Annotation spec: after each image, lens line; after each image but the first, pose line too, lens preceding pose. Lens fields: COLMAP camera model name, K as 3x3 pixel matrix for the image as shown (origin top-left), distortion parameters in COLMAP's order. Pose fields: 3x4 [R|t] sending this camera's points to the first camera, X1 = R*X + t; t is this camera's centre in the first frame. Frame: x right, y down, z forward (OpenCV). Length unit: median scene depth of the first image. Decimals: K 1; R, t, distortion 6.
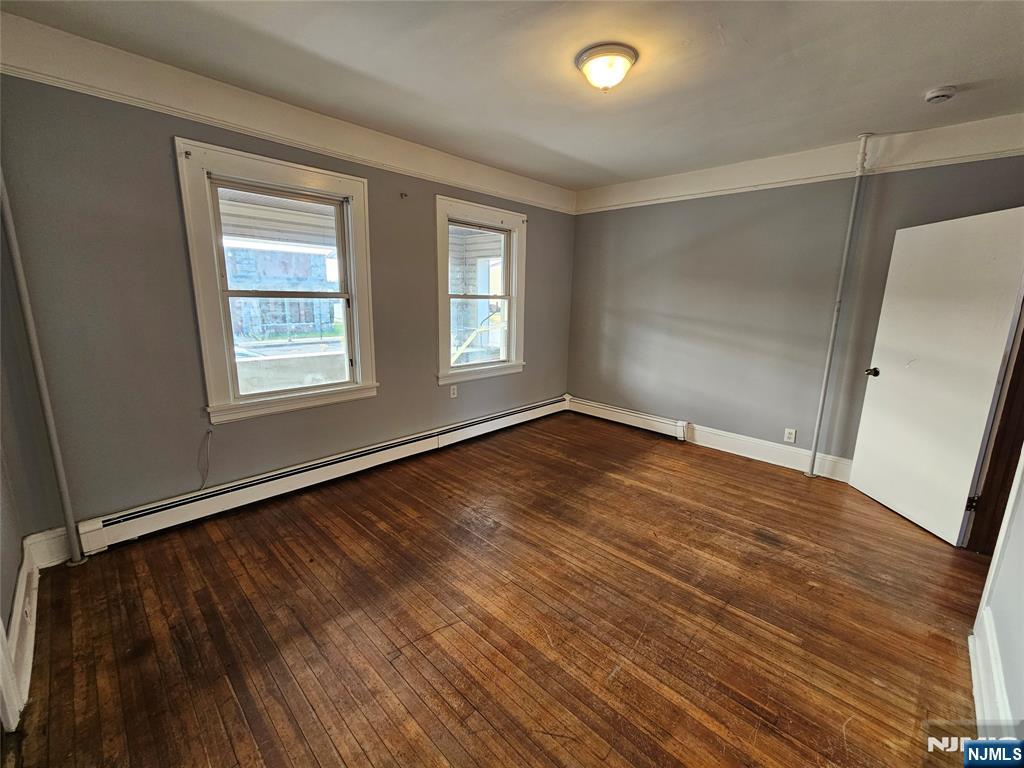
lens RADIAL K [[420.9, 0, 512.5], [0, 420.9, 383.7], [0, 0, 1]] dist [-0.000628, 0.000724]
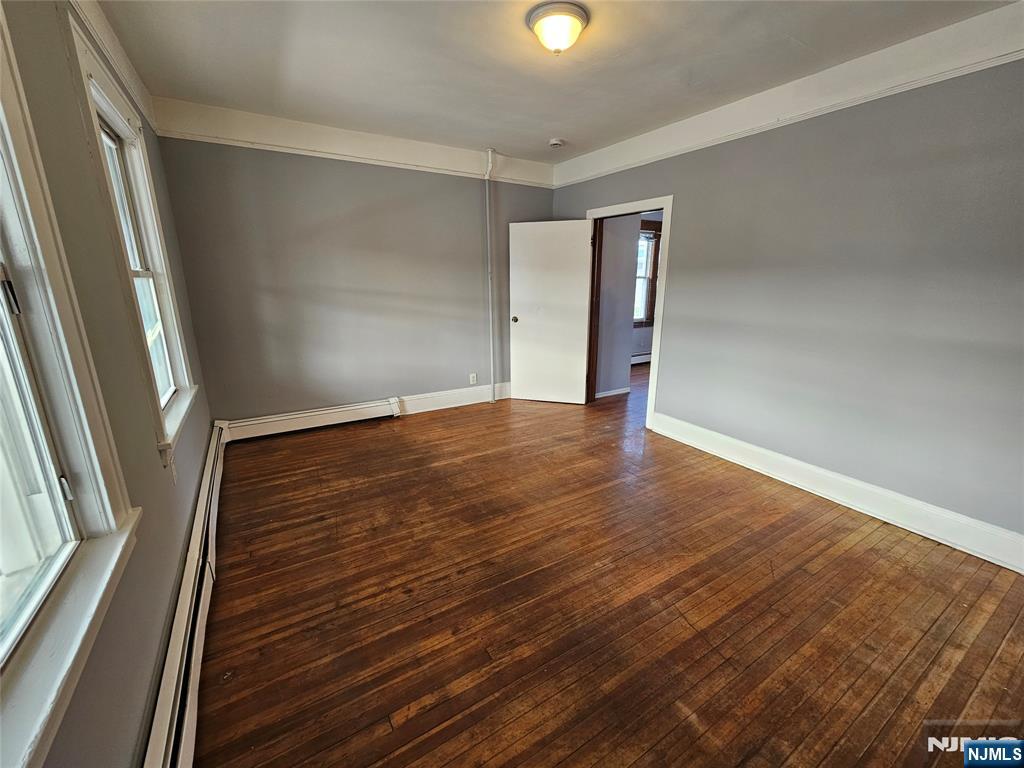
lens RADIAL K [[420.9, 0, 512.5], [0, 420.9, 383.7], [0, 0, 1]] dist [-0.000628, 0.000724]
pose [[0.248325, -0.257949, 0.933700, -0.611054], [0.204348, 0.956151, 0.209804, -0.127849], [-0.946877, 0.138700, 0.290148, 0.617280]]
